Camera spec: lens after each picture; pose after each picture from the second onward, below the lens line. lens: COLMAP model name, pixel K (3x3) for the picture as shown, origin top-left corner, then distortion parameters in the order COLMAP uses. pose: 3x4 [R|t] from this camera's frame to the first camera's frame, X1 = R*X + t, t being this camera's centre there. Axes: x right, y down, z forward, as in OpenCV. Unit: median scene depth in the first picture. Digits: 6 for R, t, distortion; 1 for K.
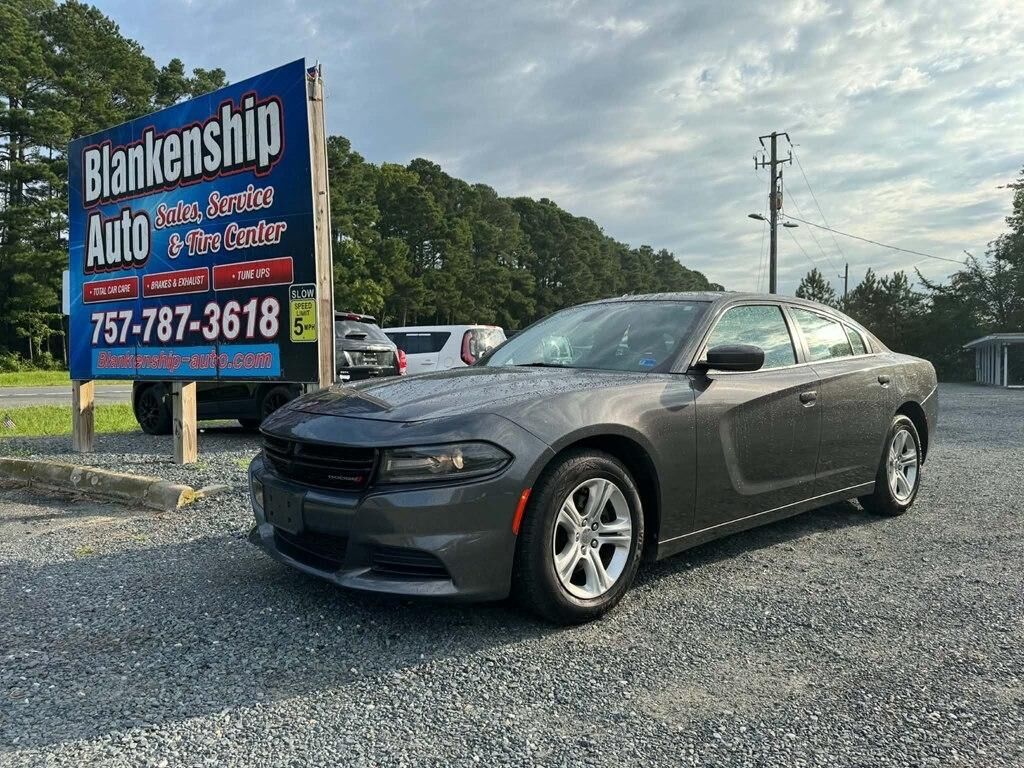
lens RADIAL K [[799.1, 0, 518.4], [0, 799.1, 381.1], [0, 0, 1]] dist [0.010346, -0.016803]
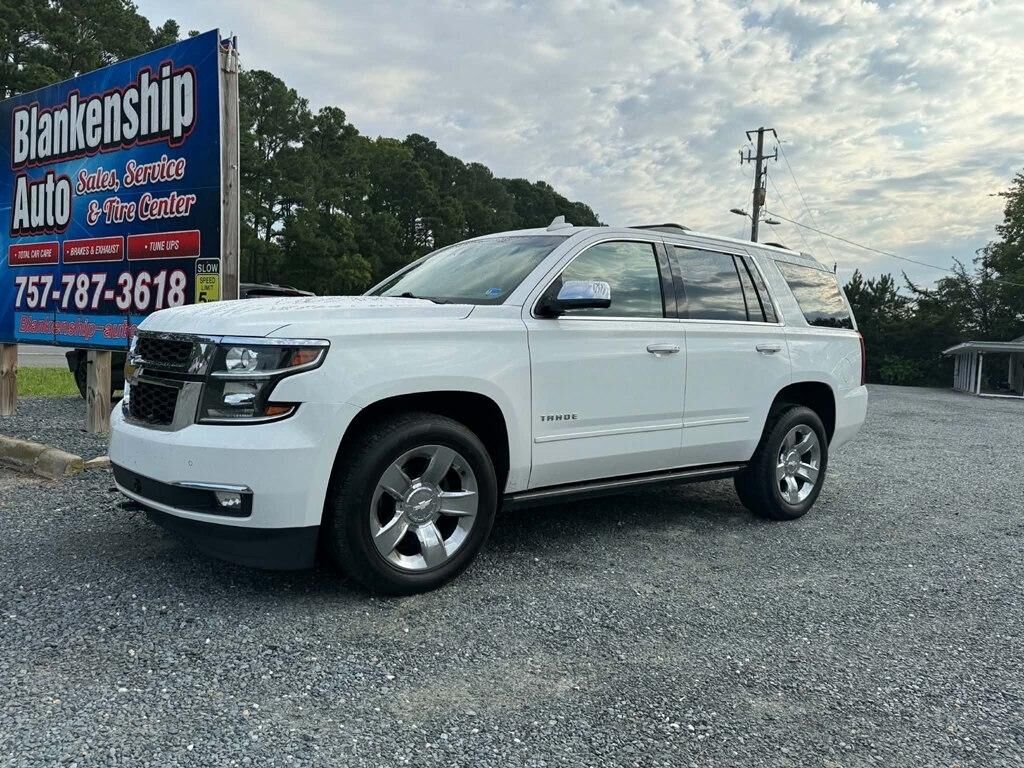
lens RADIAL K [[800.1, 0, 525.2], [0, 800.1, 385.4], [0, 0, 1]] dist [0.005485, -0.012285]
pose [[0.998672, 0.051054, 0.006853, 0.107683], [-0.051224, 0.998309, 0.027471, -0.010321], [-0.005439, -0.027786, 0.999599, 0.001078]]
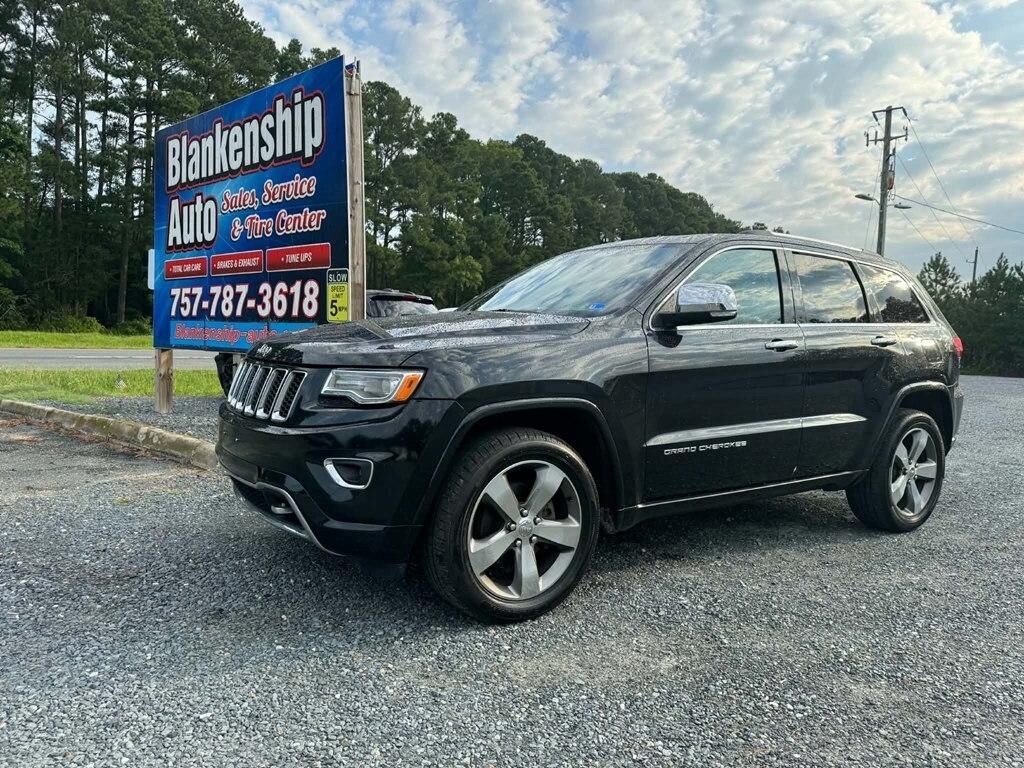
lens RADIAL K [[800.4, 0, 502.7], [0, 800.4, 389.7], [0, 0, 1]] dist [0.060557, -0.113998]
pose [[0.986451, 0.044025, -0.158037, 0.112237], [-0.037667, 0.998365, 0.043006, -0.011440], [0.159672, -0.036471, 0.986496, -0.035074]]
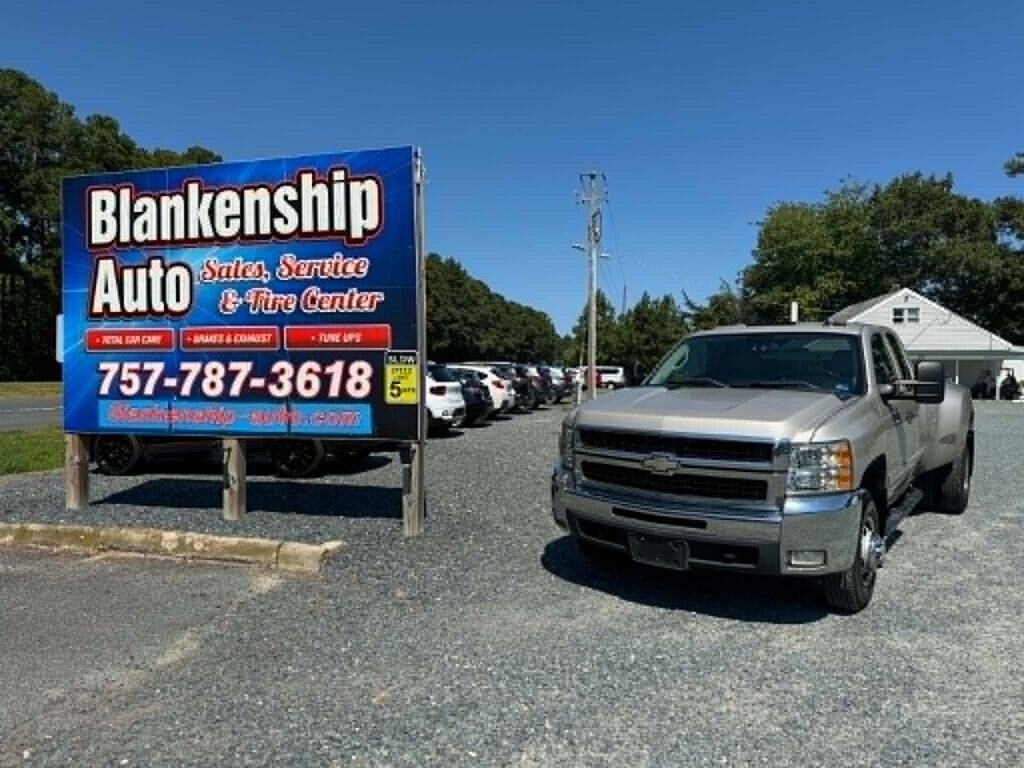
lens RADIAL K [[806.2, 0, 530.0], [0, 806.2, 379.6], [0, 0, 1]] dist [0.101779, -0.202023]
pose [[0.941402, -0.000533, 0.337285, -0.417686], [-0.000973, 0.999990, 0.004297, -0.076082], [-0.337284, -0.004373, 0.941393, -0.086265]]
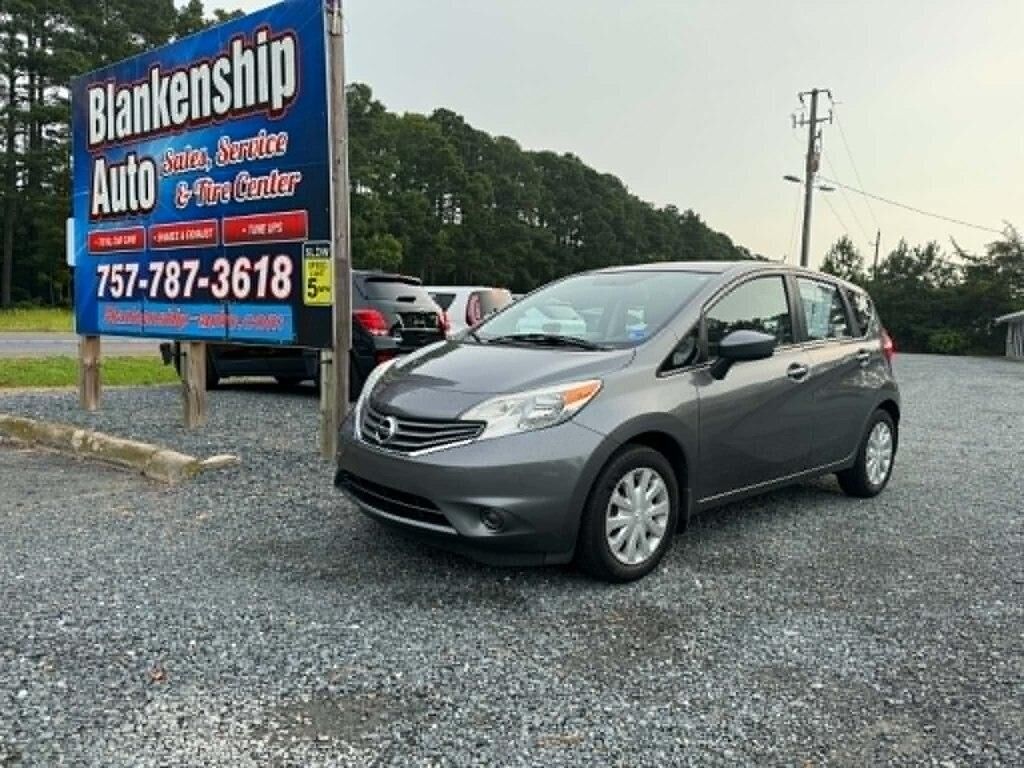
lens RADIAL K [[789.9, 0, 511.5], [0, 789.9, 397.1], [0, 0, 1]] dist [0.001490, -0.003754]
pose [[0.999134, 0.032914, -0.025453, -0.015923], [-0.030903, 0.996649, 0.075741, -0.016347], [0.027861, -0.074889, 0.996803, 0.077289]]
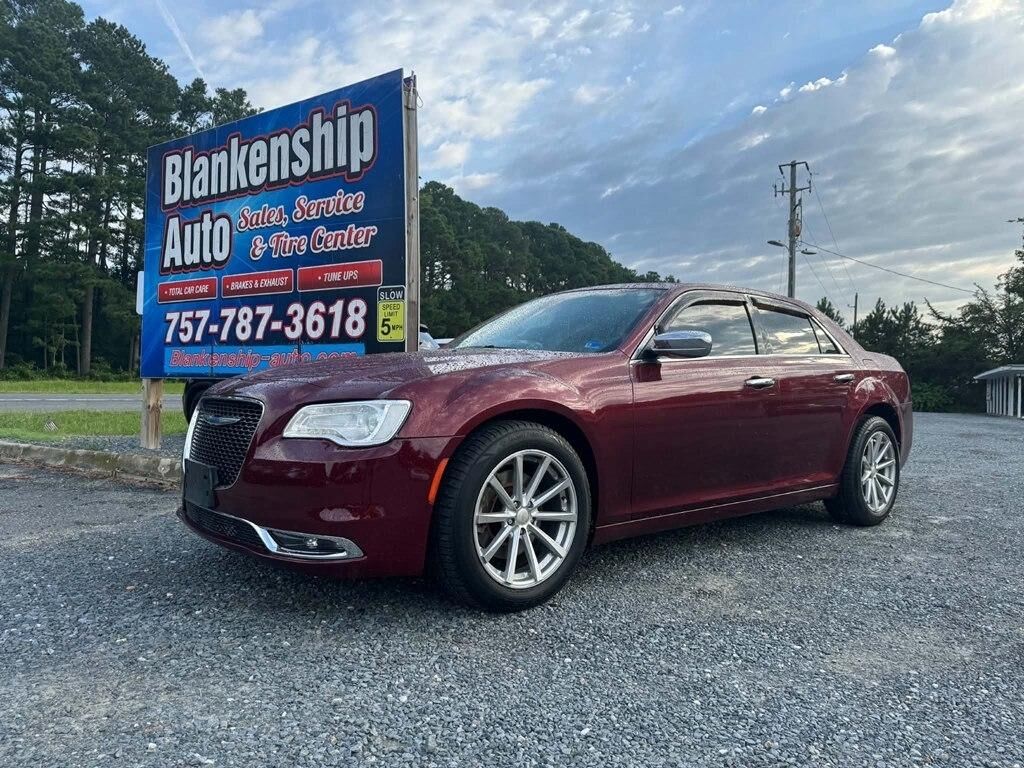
lens RADIAL K [[794.1, 0, 506.8], [0, 794.1, 382.2], [0, 0, 1]] dist [0.051395, -0.089665]
pose [[0.999701, 0.024054, -0.004331, -0.099369], [-0.024174, 0.999250, -0.030239, 0.026900], [0.003600, 0.030335, 0.999533, -0.021631]]
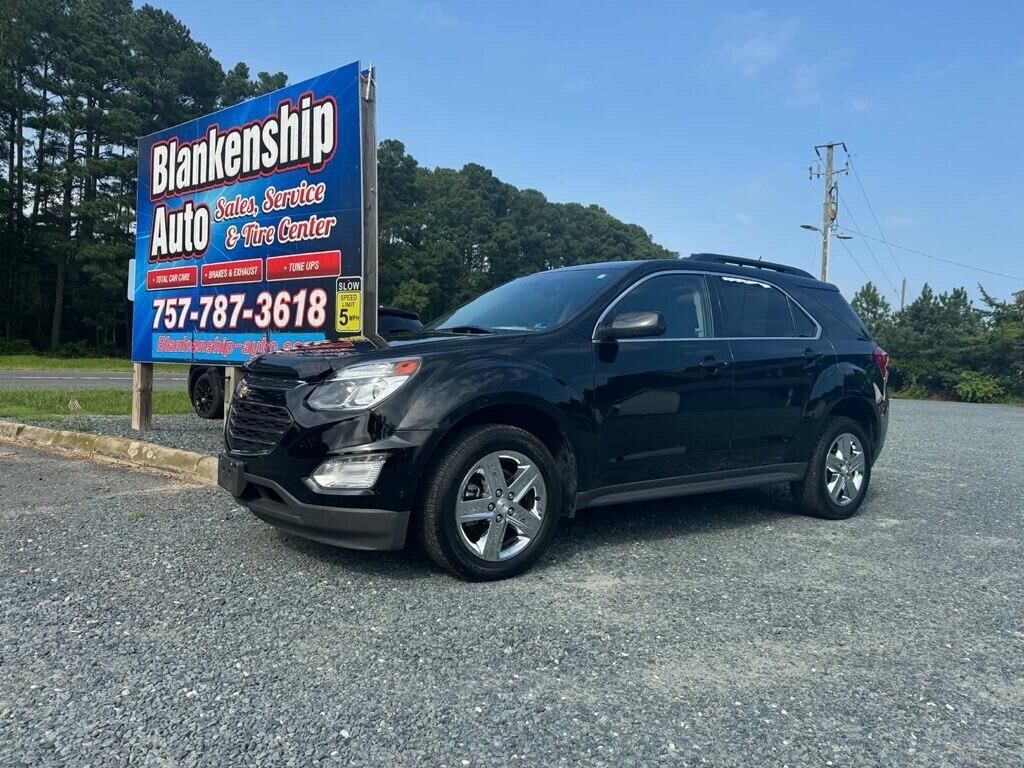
lens RADIAL K [[792.9, 0, 500.2], [0, 792.9, 385.3], [0, 0, 1]] dist [0.046368, -0.079653]
pose [[0.996131, 0.039428, -0.078539, 0.013410], [-0.039549, 0.999218, 0.000014, 0.011578], [0.078478, 0.003092, 0.996911, -0.020554]]
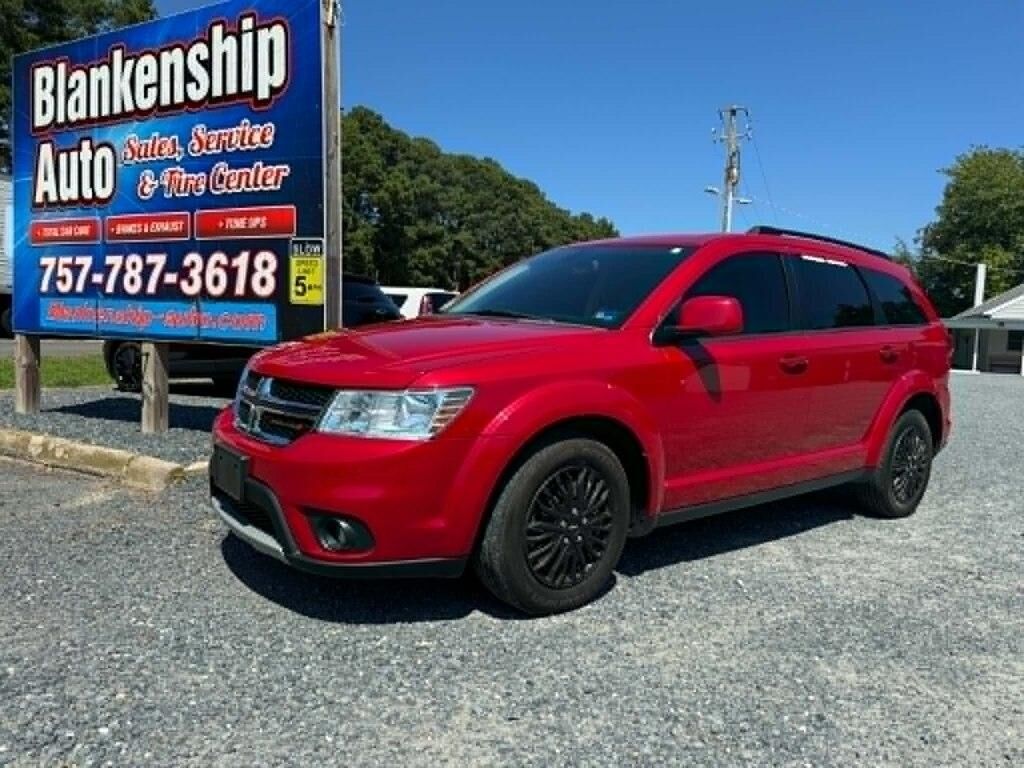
lens RADIAL K [[799.9, 0, 523.4], [0, 799.9, 395.4], [0, 0, 1]] dist [-0.022996, 0.012911]
pose [[0.993431, 0.036154, 0.108575, -0.106800], [-0.043048, 0.997158, 0.061832, -0.011285], [-0.106031, -0.066100, 0.992163, 0.079145]]
